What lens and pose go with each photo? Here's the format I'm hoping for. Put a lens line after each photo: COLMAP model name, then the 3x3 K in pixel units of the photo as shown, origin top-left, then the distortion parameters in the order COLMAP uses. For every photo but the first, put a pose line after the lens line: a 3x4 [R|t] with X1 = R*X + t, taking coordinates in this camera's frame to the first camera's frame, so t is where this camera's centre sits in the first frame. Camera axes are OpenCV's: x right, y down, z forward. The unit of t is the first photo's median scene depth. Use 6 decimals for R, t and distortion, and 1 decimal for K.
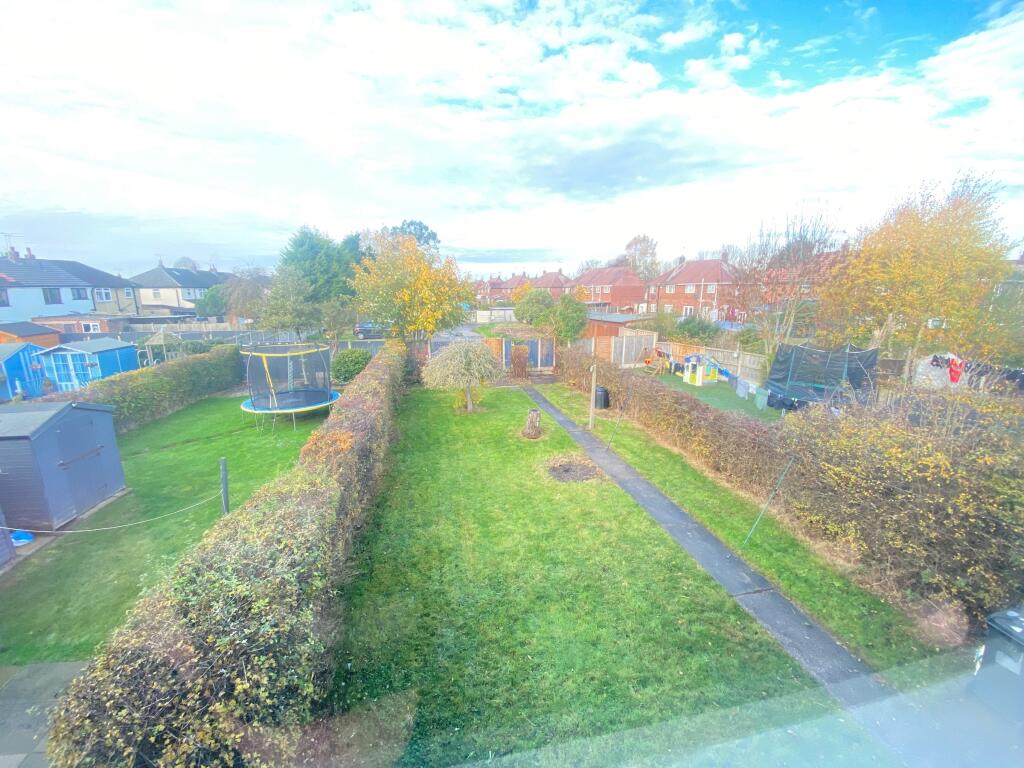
lens RADIAL K [[413.4, 0, 511.5], [0, 413.4, 384.2], [0, 0, 1]] dist [0.034202, -0.025283]
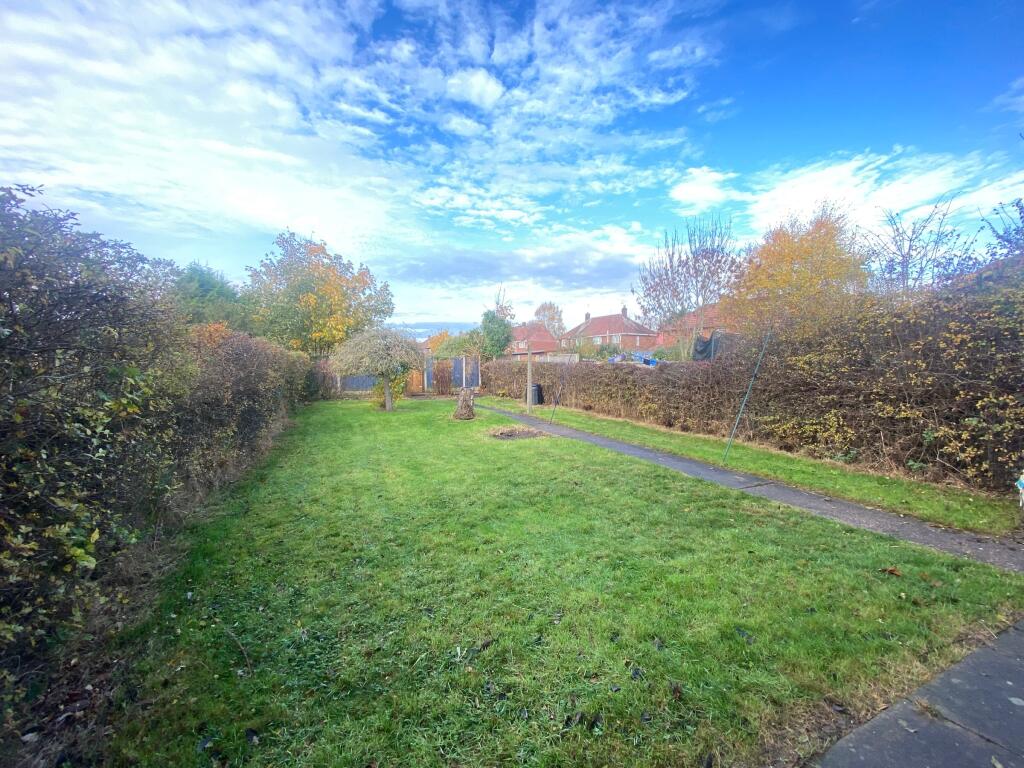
lens RADIAL K [[413.4, 0, 511.5], [0, 413.4, 384.2], [0, 0, 1]] dist [0.034202, -0.025283]
pose [[0.979433, -0.020976, 0.200678, -0.051942], [0.054735, 0.984908, -0.164194, 0.388784], [-0.194205, 0.171801, 0.965800, 0.246249]]
